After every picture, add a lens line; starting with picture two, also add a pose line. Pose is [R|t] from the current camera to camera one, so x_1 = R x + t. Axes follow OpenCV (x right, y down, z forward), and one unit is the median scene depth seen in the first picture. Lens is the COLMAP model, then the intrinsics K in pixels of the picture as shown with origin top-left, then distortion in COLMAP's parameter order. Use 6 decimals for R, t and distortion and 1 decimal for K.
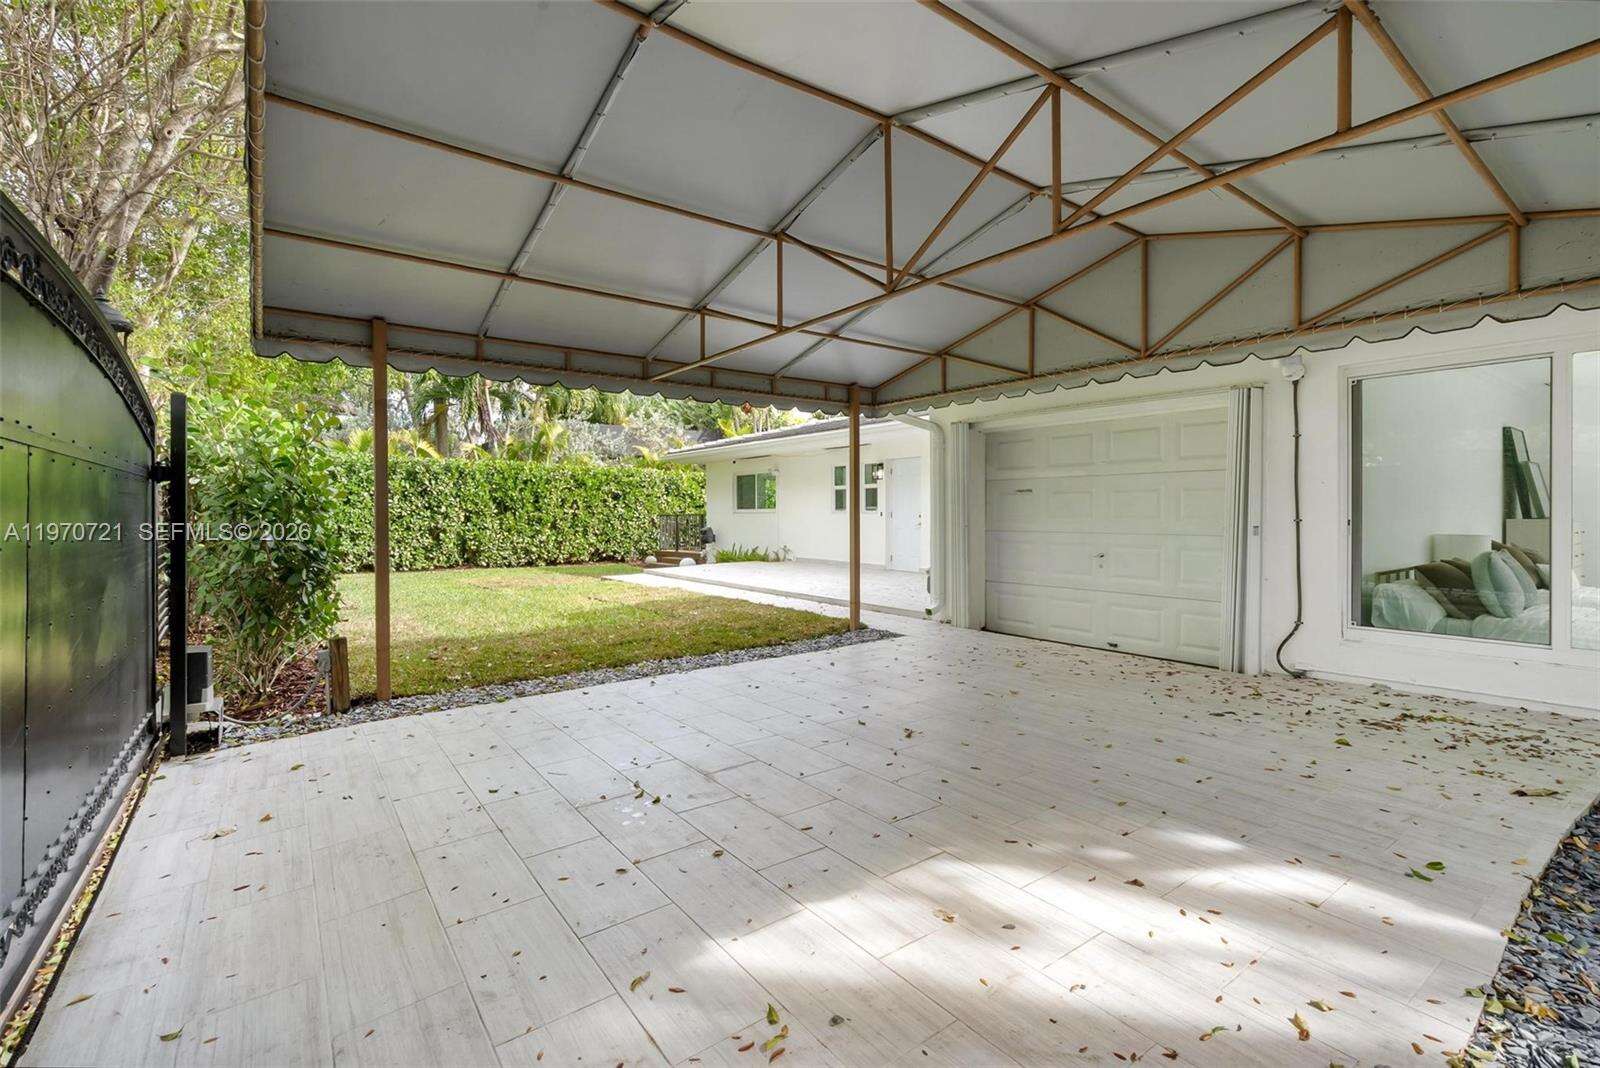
lens RADIAL K [[722.4, 0, 806.4], [0, 722.4, 523.8], [0, 0, 1]] dist [0.000029, -0.000206]
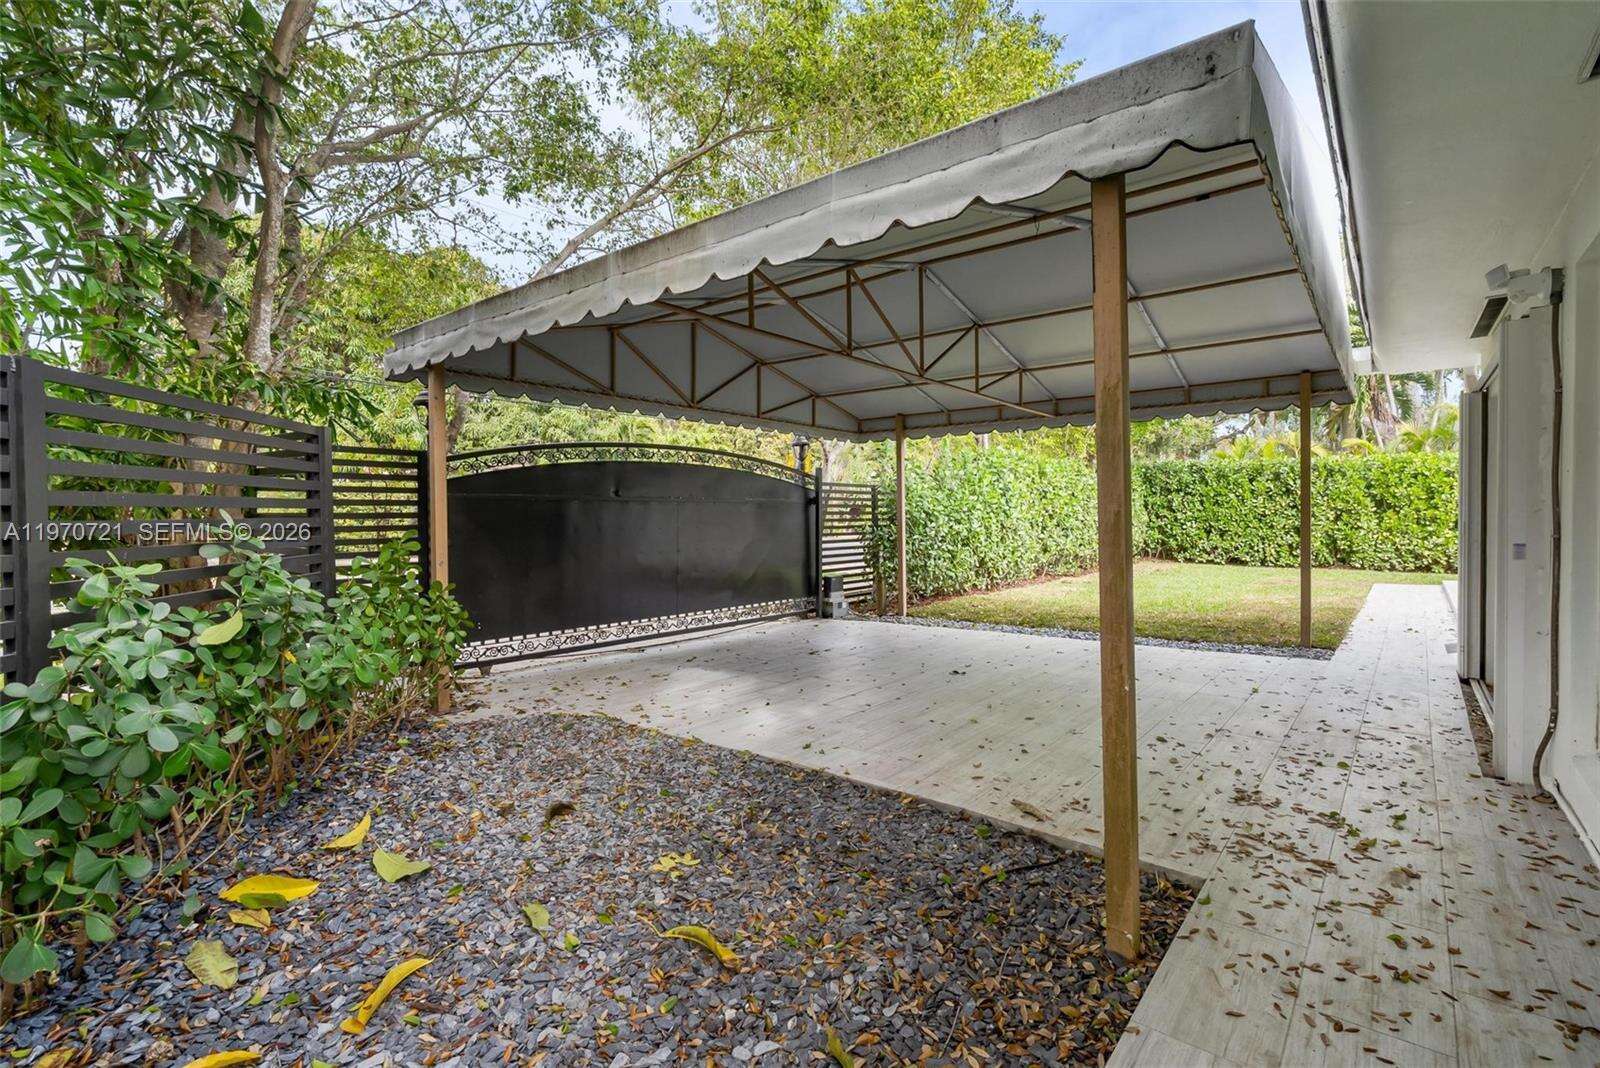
lens RADIAL K [[722.4, 0, 806.2], [0, 722.4, 526.0], [0, 0, 1]] dist [0.000029, -0.000206]
pose [[0.238773, 0.015338, -0.970954, 0.301946], [-0.007394, 0.999875, 0.013977, -0.003854], [0.971047, 0.003842, 0.238856, 0.075850]]
